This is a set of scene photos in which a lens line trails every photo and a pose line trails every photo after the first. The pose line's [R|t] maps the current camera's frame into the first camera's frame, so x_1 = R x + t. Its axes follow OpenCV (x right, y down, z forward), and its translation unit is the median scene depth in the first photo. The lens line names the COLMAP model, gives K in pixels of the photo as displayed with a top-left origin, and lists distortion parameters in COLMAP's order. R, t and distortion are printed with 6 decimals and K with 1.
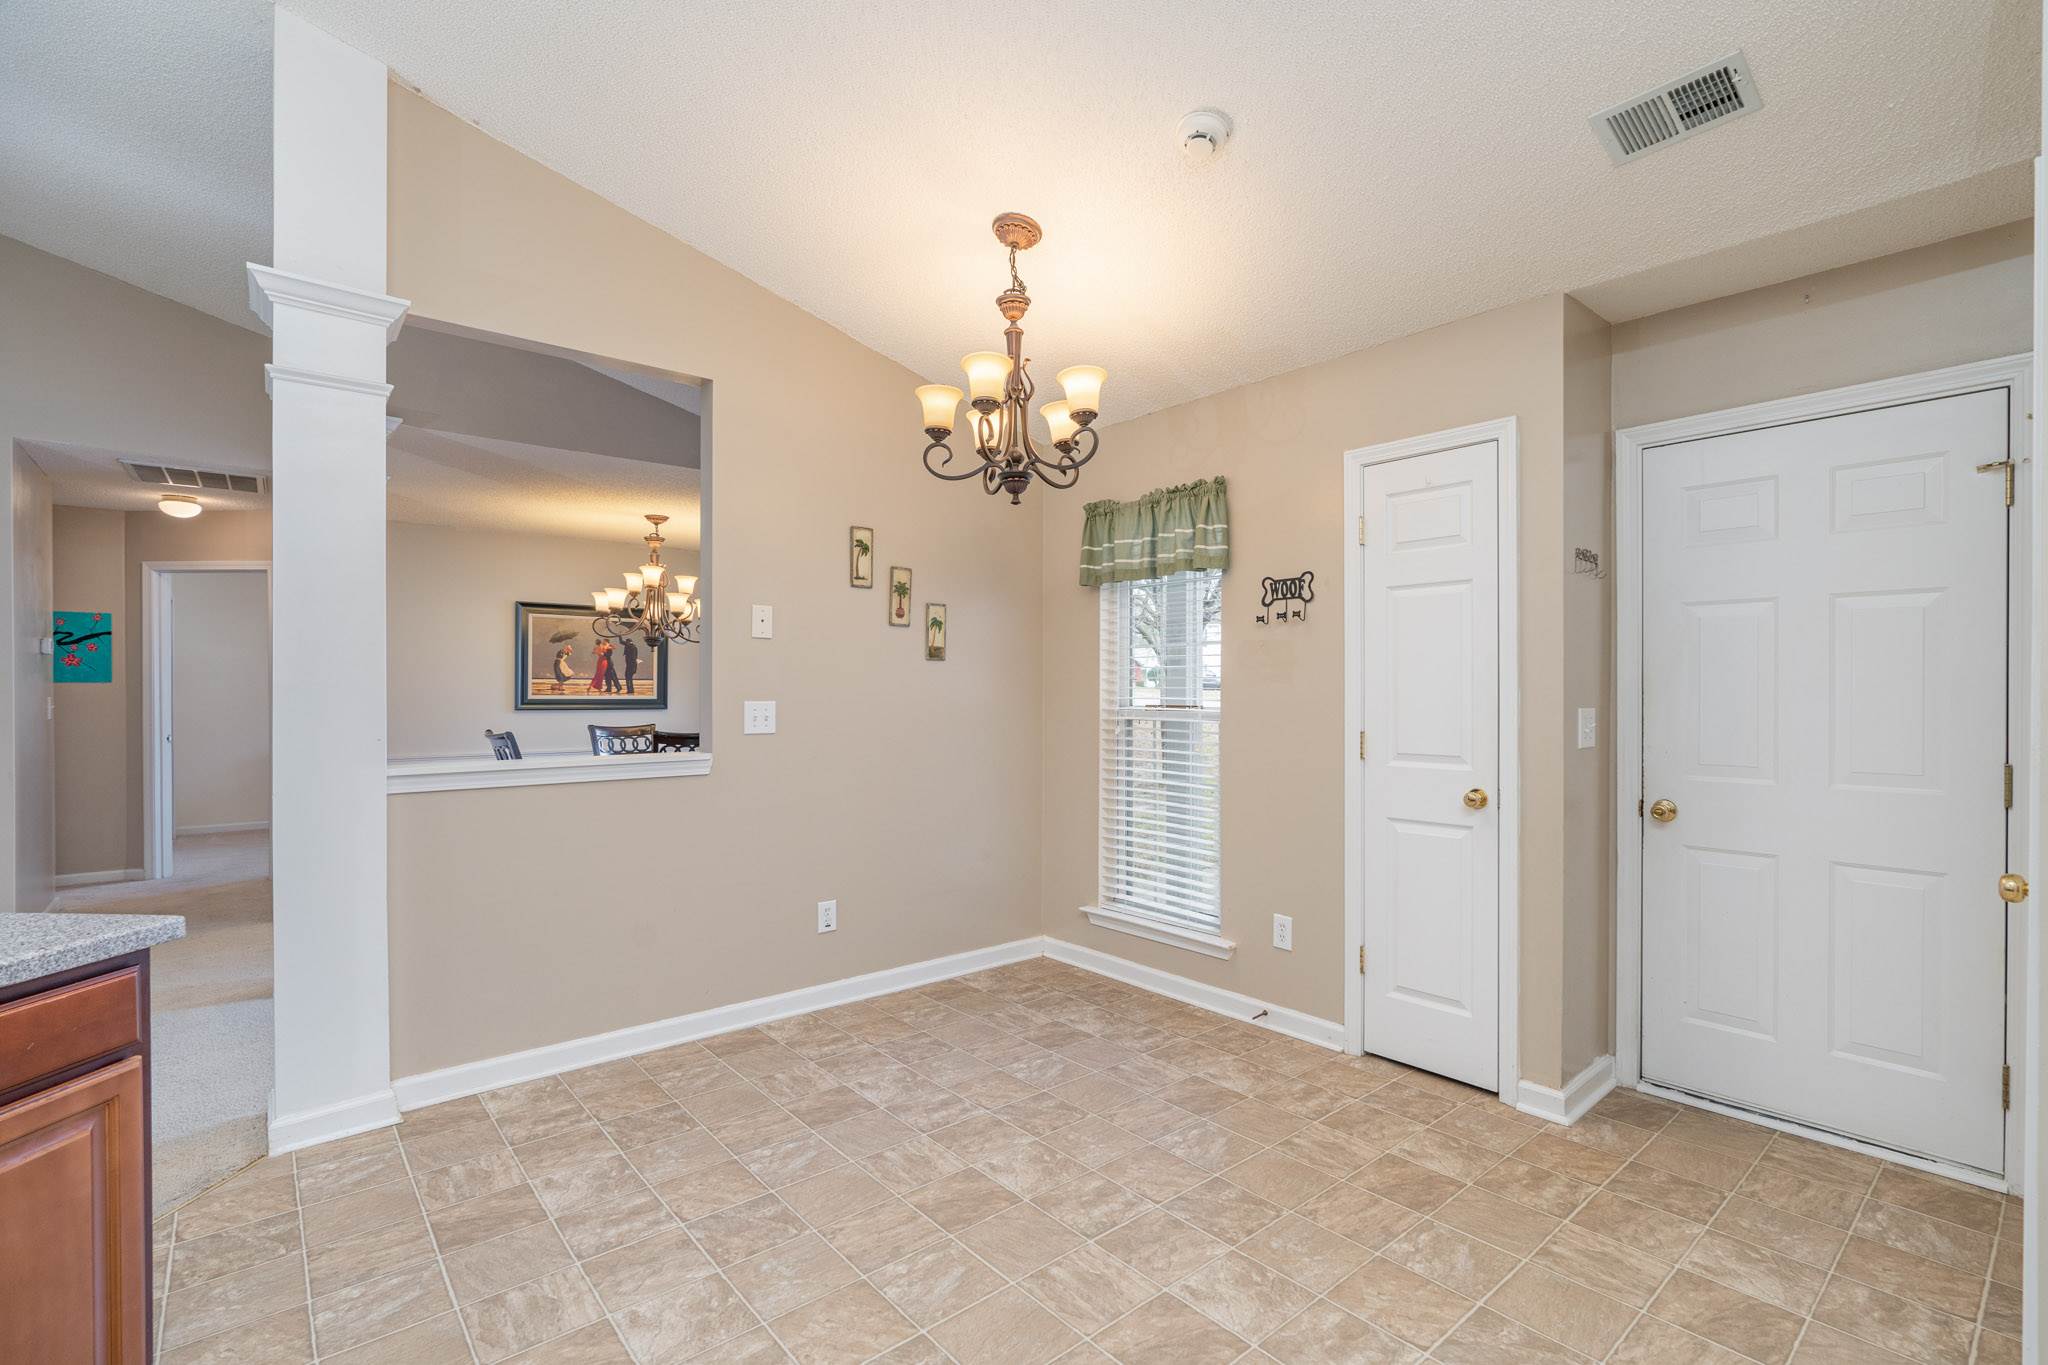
lens RADIAL K [[939.3, 0, 1077.3], [0, 939.3, 688.1], [0, 0, 1]] dist [-0.004683, 0.001888]
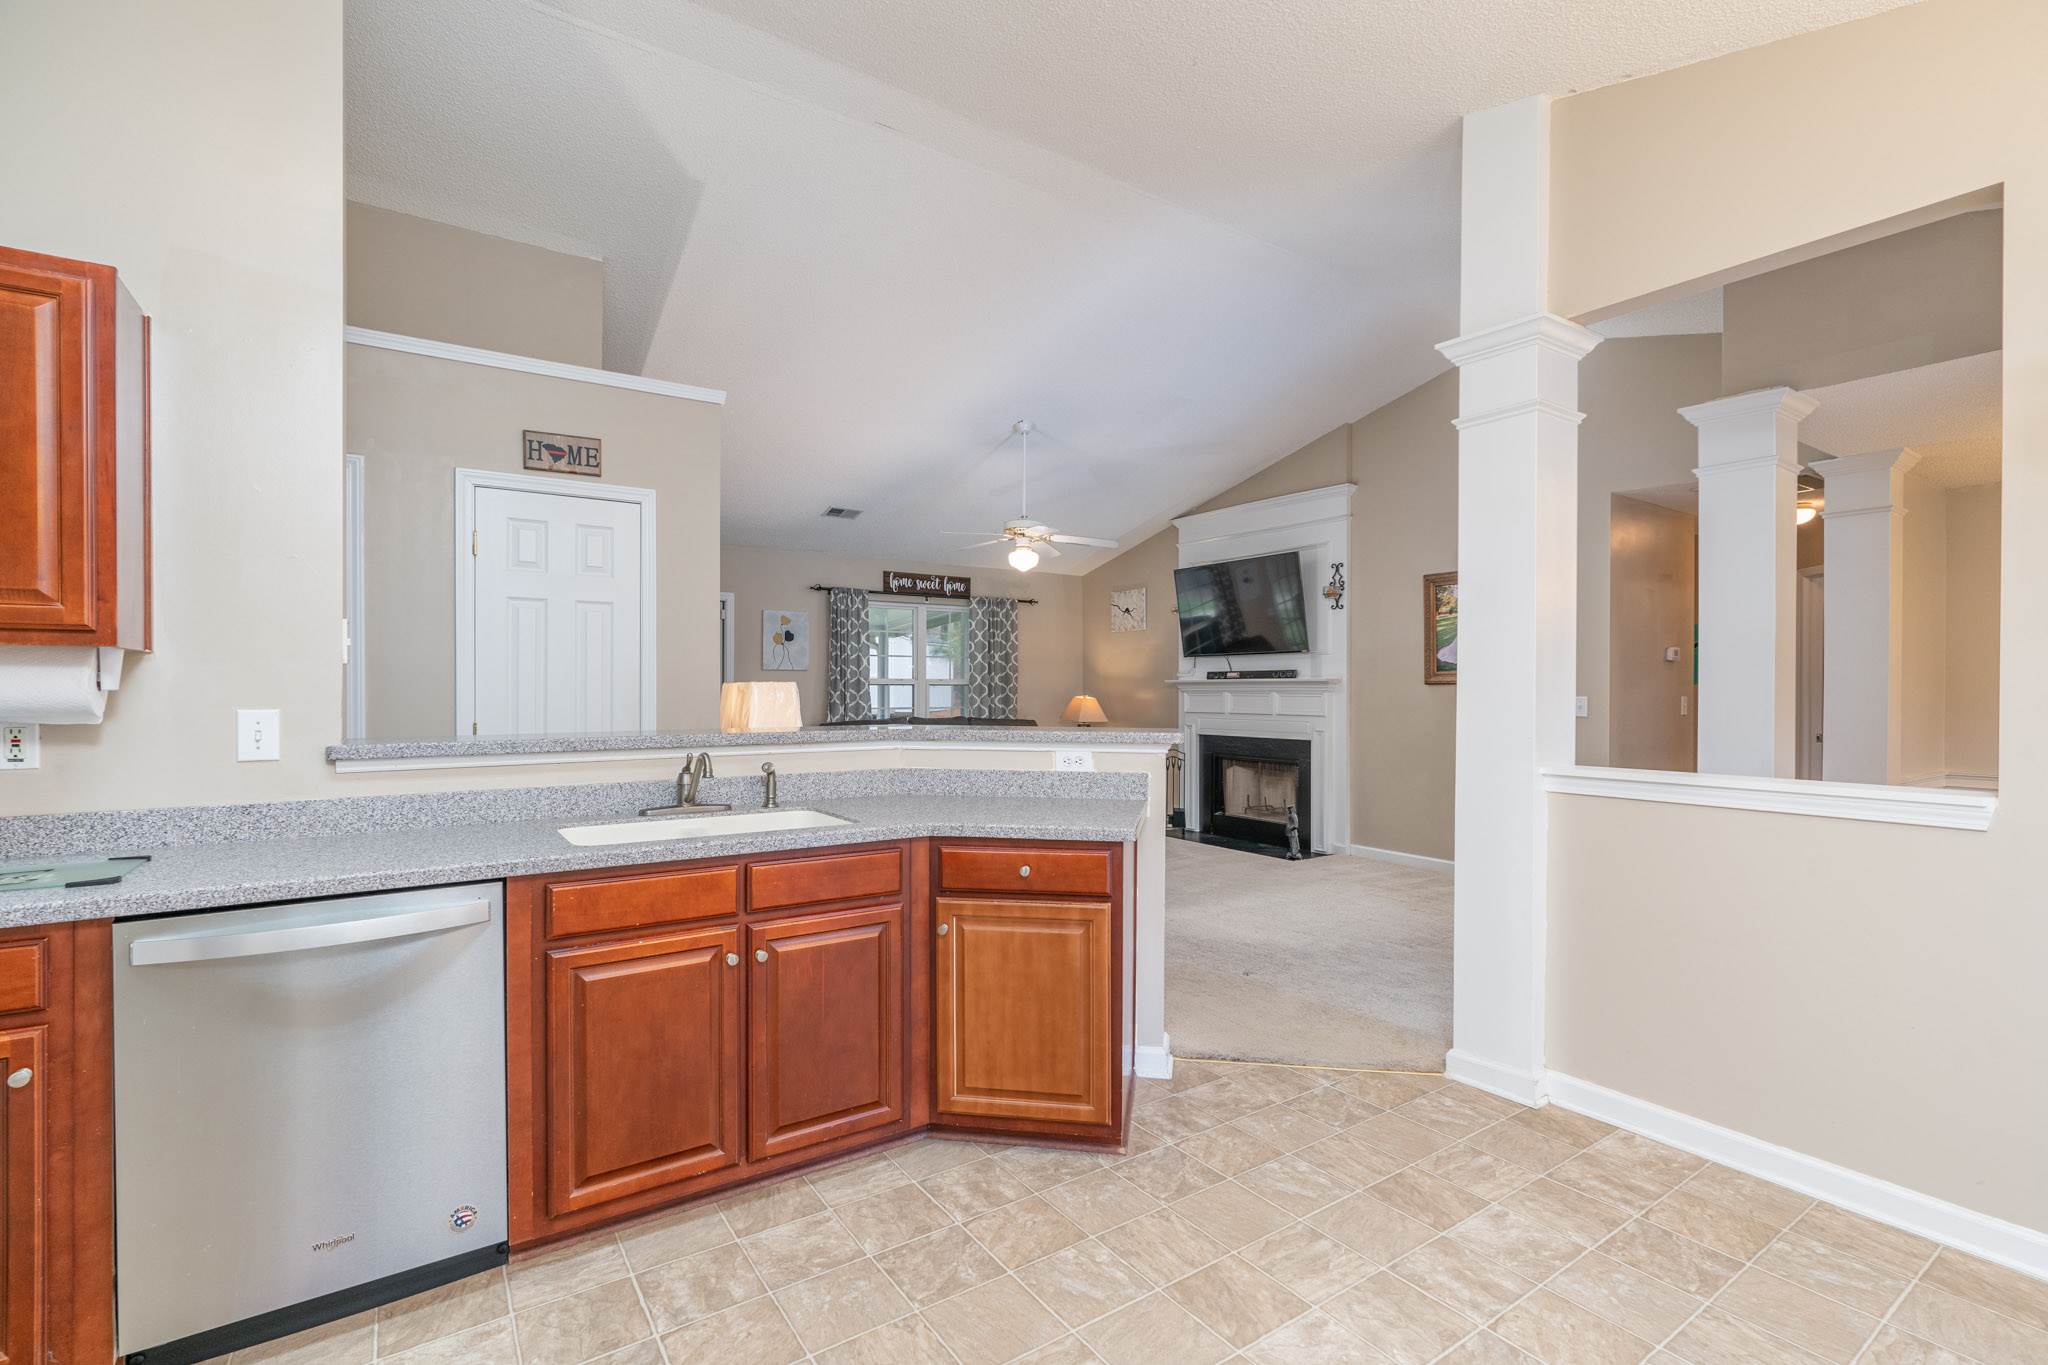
lens RADIAL K [[939.3, 0, 1020.2], [0, 939.3, 694.6], [0, 0, 1]] dist [-0.004683, 0.001888]
pose [[-0.146891, 0.002634, -0.989149, 0.471582], [-0.003987, 0.999987, 0.003255, 0.006083], [0.989145, 0.004422, -0.146879, 0.719226]]
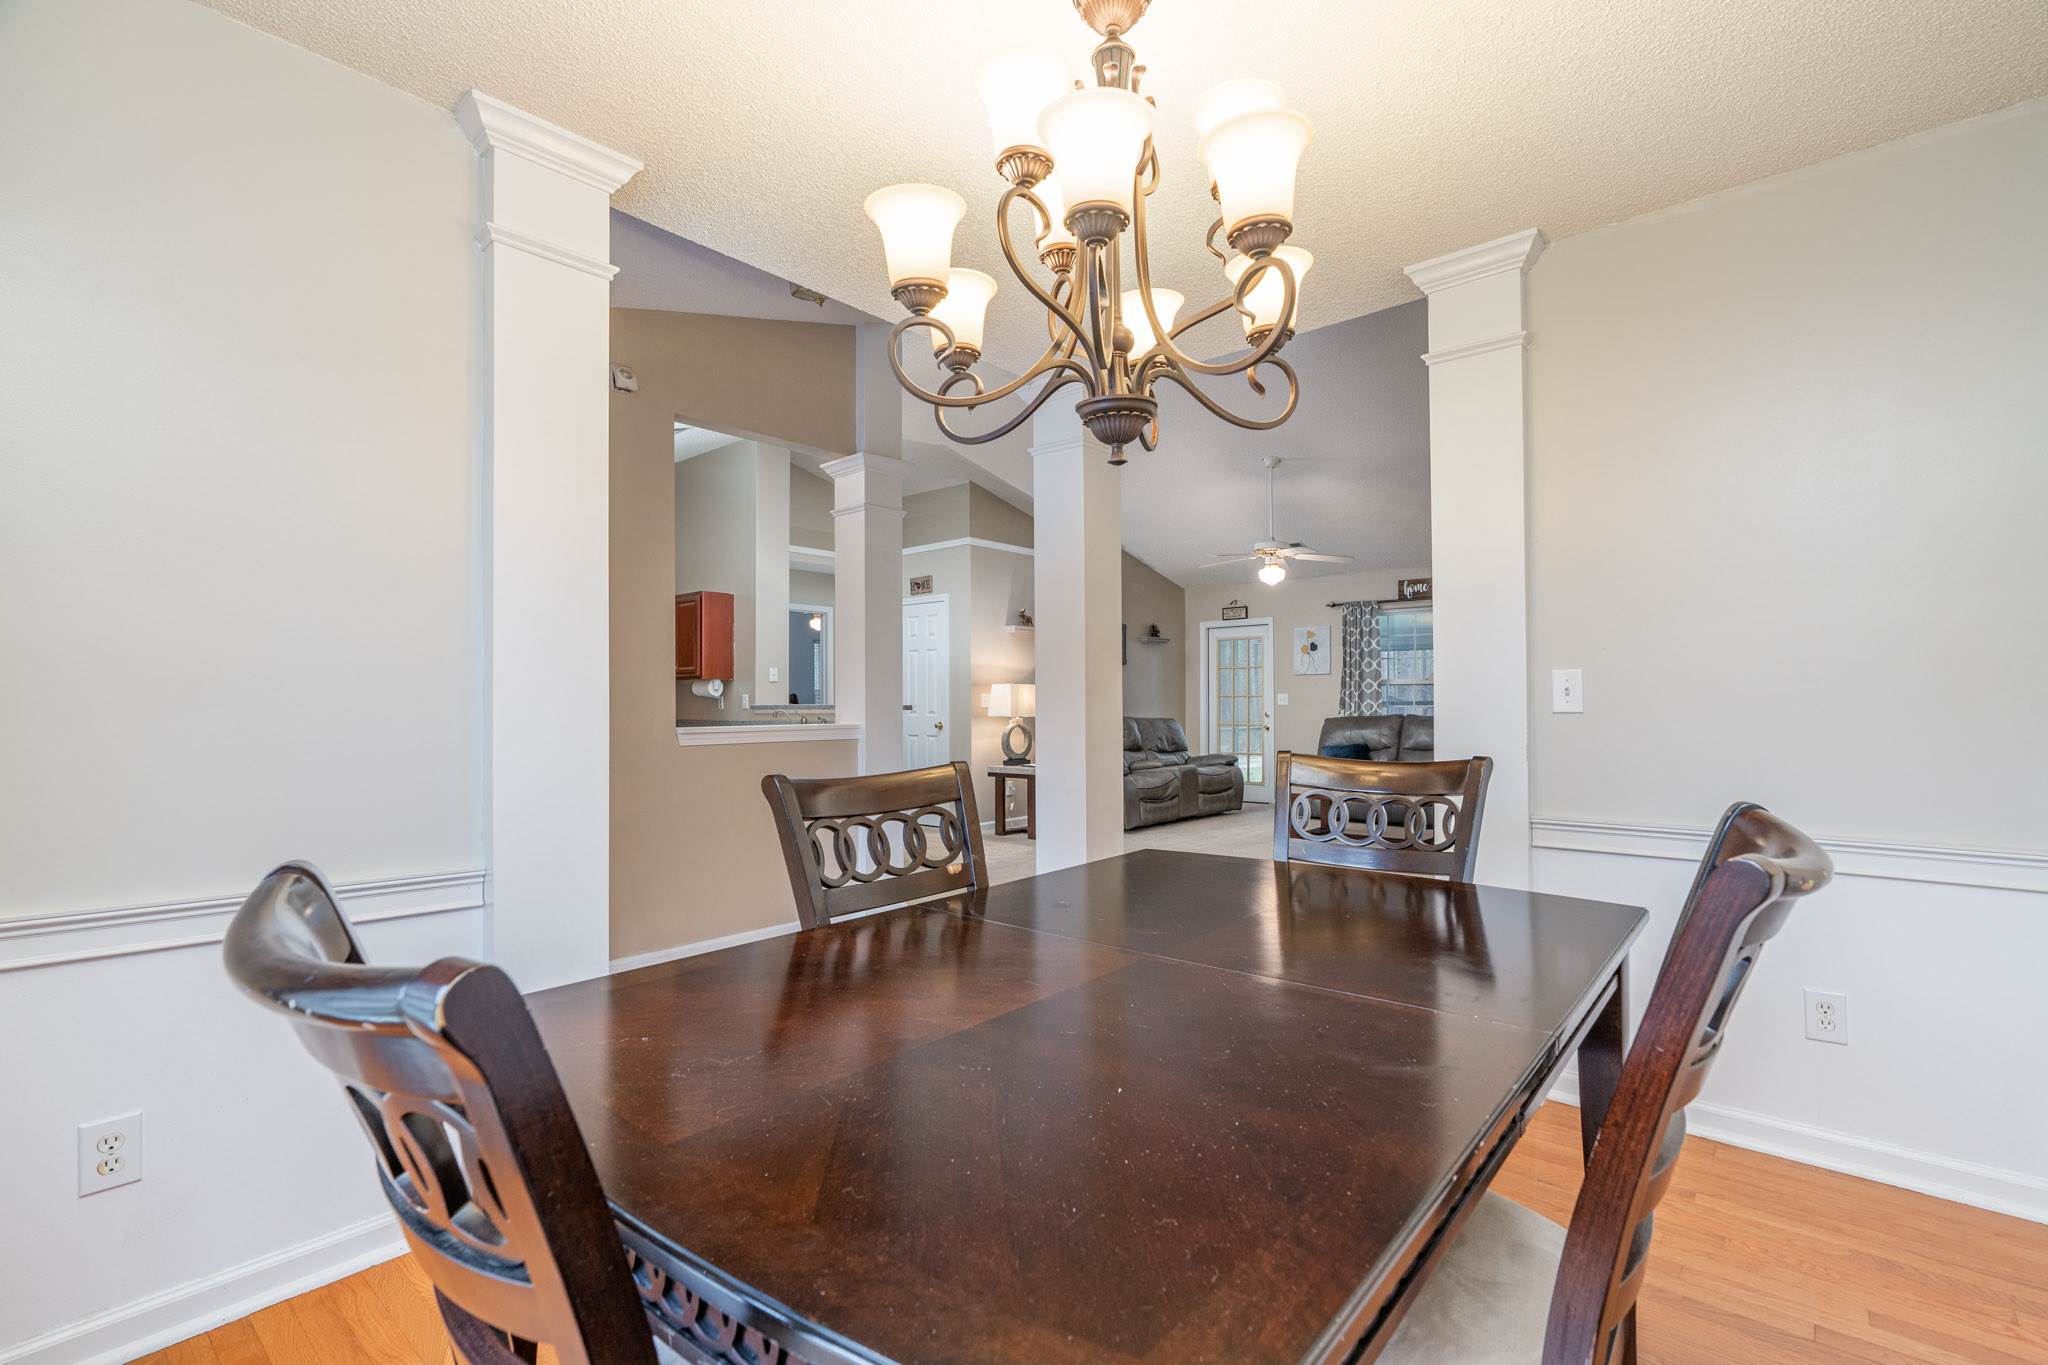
lens RADIAL K [[939.3, 0, 1050.5], [0, 939.3, 688.5], [0, 0, 1]] dist [-0.004683, 0.001888]
pose [[-0.993270, -0.001473, -0.115809, -0.479369], [-0.000031, 0.999922, -0.012453, 0.030435], [0.115818, -0.012366, -0.993193, 2.339023]]
